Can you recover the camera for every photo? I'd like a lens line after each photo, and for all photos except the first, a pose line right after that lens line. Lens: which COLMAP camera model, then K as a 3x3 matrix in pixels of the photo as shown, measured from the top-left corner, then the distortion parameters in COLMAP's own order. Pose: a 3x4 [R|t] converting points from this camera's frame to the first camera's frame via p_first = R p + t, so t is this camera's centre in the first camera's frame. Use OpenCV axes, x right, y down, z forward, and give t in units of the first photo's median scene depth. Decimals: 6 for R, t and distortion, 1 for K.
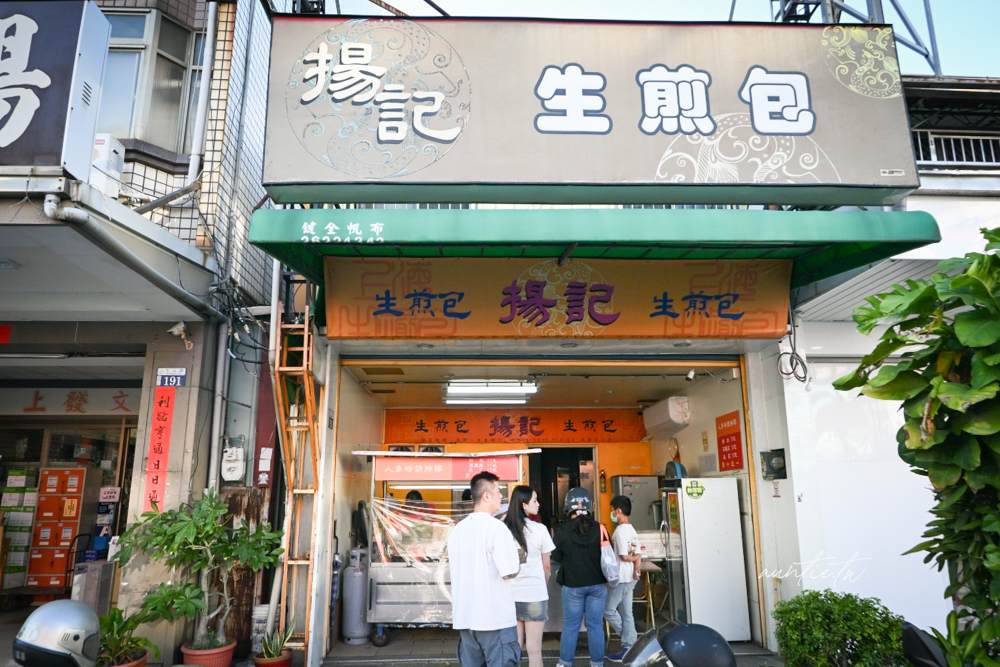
lens RADIAL K [[689.3, 0, 502.9], [0, 689.3, 334.4], [0, 0, 1]] dist [-0.003360, -0.001356]
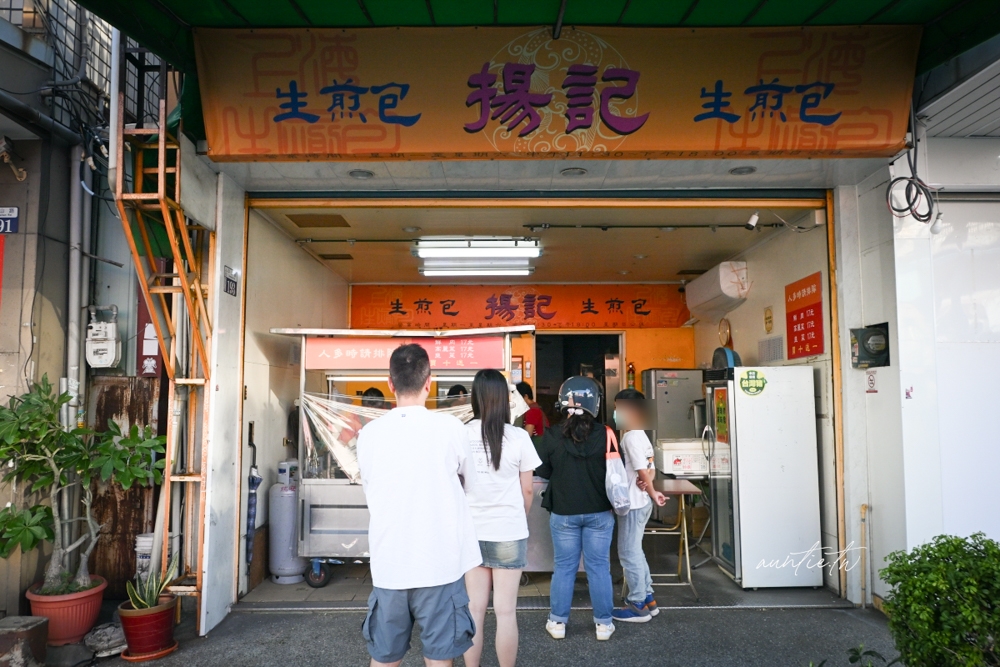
lens RADIAL K [[767.2, 0, 501.6], [0, 767.2, 333.1], [0, 0, 1]] dist [-0.015135, 0.004613]
pose [[0.999052, -0.000476, -0.043521, 0.061863], [0.006535, 0.990245, 0.139183, 0.071651], [0.043030, -0.139335, 0.989310, 0.244687]]
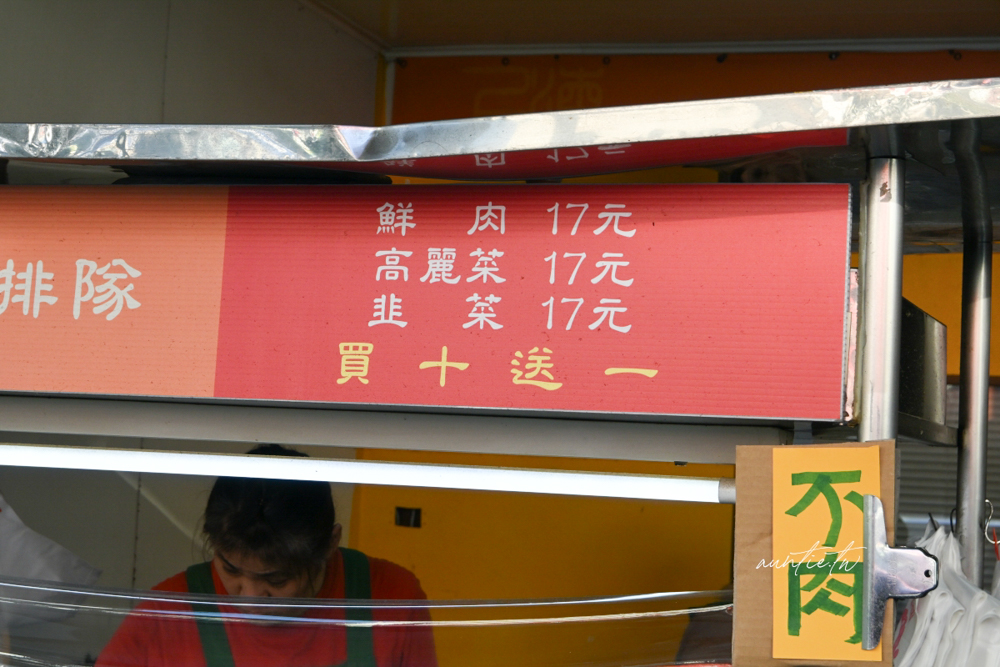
lens RADIAL K [[2124.0, 0, 499.4], [0, 2124.0, 333.4], [0, 0, 1]] dist [0.109139, 0.000000]
pose [[0.943221, 0.025095, -0.331216, 0.082781], [0.021970, 0.990245, 0.137595, 0.178002], [0.331438, -0.137059, 0.933469, 0.805132]]
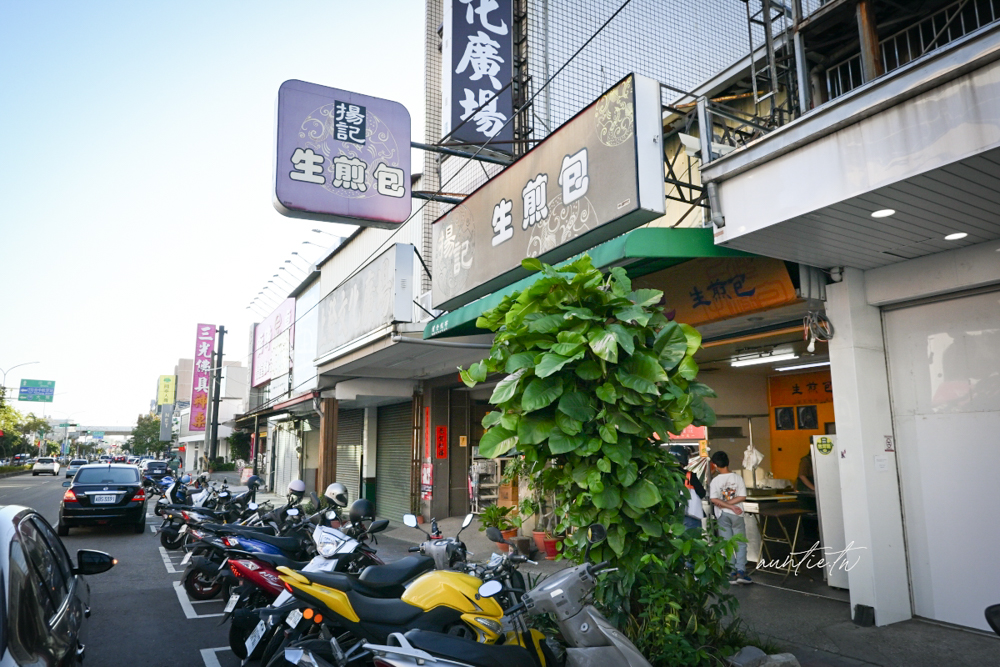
lens RADIAL K [[689.3, 0, 499.8], [0, 689.3, 333.5], [0, 0, 1]] dist [-0.003360, -0.001356]
pose [[0.439799, -0.148967, -0.885655, 1.144175], [0.205584, 0.976662, -0.062185, 0.024238], [0.874249, -0.154728, 0.460160, 0.123132]]
